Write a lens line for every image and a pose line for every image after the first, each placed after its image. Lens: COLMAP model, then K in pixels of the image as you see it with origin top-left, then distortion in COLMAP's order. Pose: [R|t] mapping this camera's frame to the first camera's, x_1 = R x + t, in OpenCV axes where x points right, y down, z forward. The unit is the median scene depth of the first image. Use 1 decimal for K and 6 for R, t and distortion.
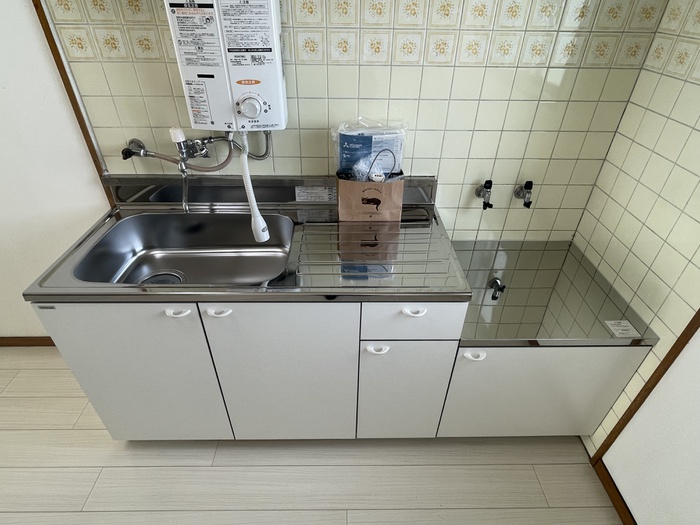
lens RADIAL K [[389.3, 0, 350.3], [0, 389.3, 263.2], [0, 0, 1]] dist [-0.004947, -0.000223]
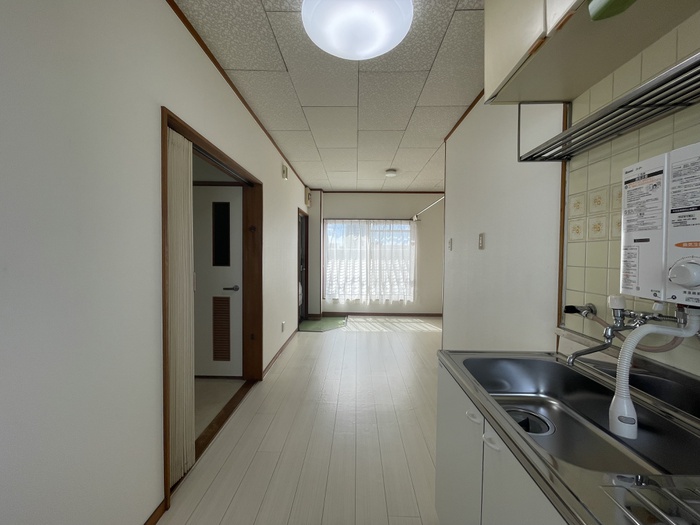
lens RADIAL K [[283.6, 0, 348.9], [0, 283.6, 259.8], [0, 0, 1]] dist [-0.002915, 0.000338]
pose [[-0.037141, 0.012247, -0.999235, 0.354469], [-0.591432, 0.805725, 0.031859, -0.045877], [0.805499, 0.592163, -0.022682, 0.486516]]
